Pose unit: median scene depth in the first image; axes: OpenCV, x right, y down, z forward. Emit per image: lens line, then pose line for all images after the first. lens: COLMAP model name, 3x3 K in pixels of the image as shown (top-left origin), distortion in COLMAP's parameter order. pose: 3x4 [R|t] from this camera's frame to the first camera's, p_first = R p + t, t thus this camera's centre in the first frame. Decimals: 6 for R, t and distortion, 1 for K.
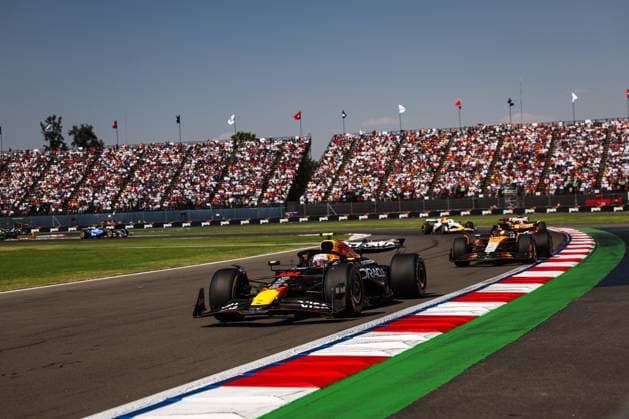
lens RADIAL K [[1638.9, 0, 314.5], [0, 1638.9, 209.5], [0, 0, 1]] dist [0.111297, -0.731717]
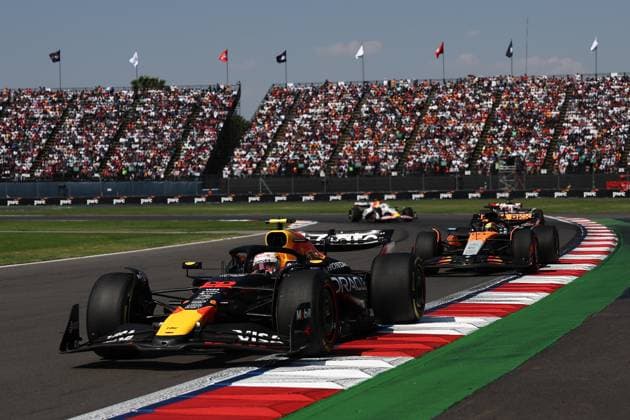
lens RADIAL K [[1641.5, 0, 315.0], [0, 1641.5, 210.0], [0, 0, 1]] dist [0.111297, -0.731717]
pose [[0.997910, 0.022638, 0.060525, -0.012046], [-0.023246, 0.999686, 0.009354, 0.003292], [-0.060295, -0.010741, 0.998123, 0.265089]]
